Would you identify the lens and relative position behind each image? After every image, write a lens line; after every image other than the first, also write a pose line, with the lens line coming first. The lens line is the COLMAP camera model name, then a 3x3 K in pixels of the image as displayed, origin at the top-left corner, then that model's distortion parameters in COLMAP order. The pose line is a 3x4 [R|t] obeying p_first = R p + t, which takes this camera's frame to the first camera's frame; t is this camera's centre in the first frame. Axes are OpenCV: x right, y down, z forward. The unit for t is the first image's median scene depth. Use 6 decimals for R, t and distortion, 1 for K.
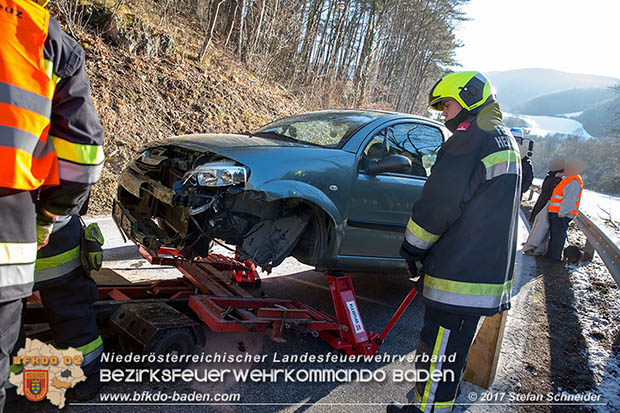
lens RADIAL K [[424.8, 0, 310.0], [0, 424.8, 206.5], [0, 0, 1]] dist [-0.093990, 0.077014]
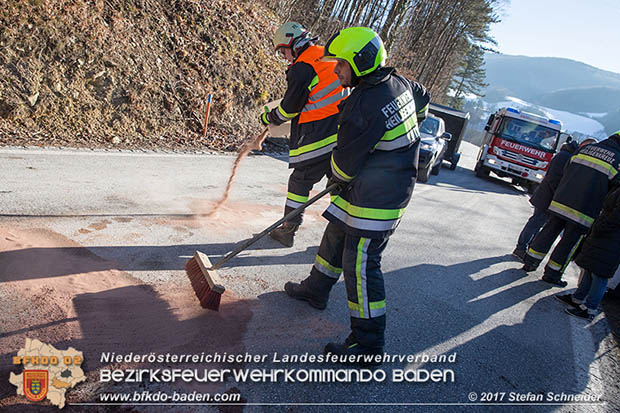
lens RADIAL K [[440.4, 0, 296.4], [0, 440.4, 198.5], [0, 0, 1]] dist [-0.102762, 0.090554]
pose [[0.987673, 0.156274, -0.008939, -0.029017], [-0.155212, 0.985155, 0.073347, -0.006536], [0.020268, -0.071056, 0.997266, 0.103345]]
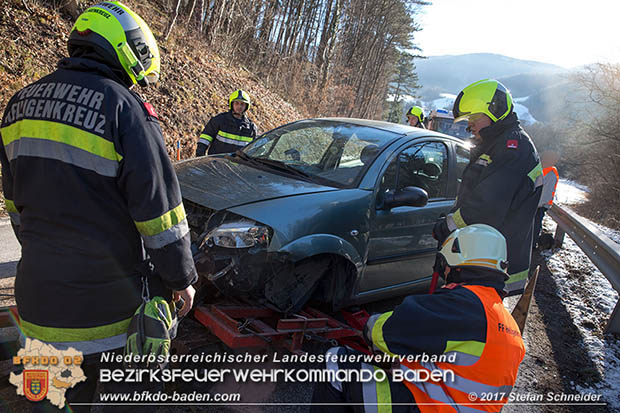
lens RADIAL K [[424.8, 0, 310.0], [0, 424.8, 206.5], [0, 0, 1]] dist [-0.093990, 0.077014]
pose [[0.994771, -0.008050, 0.101812, -0.040580], [0.003587, 0.999028, 0.043941, -0.013513], [-0.102067, -0.043346, 0.993833, 0.011898]]
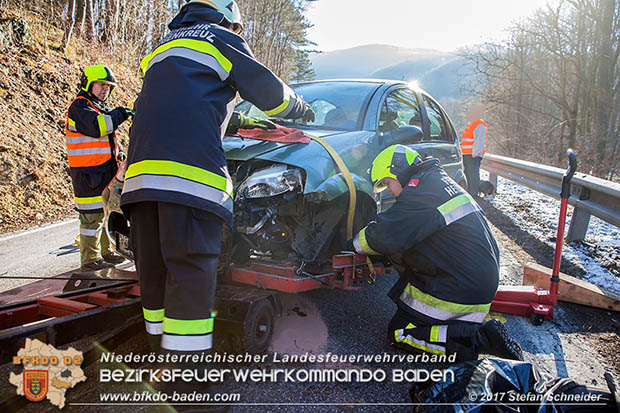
lens RADIAL K [[424.8, 0, 310.0], [0, 424.8, 206.5], [0, 0, 1]] dist [-0.093990, 0.077014]
pose [[0.941670, -0.169882, 0.290512, -0.101256], [0.161702, 0.985462, 0.052122, 0.014760], [-0.295143, -0.002105, 0.955451, 0.021522]]
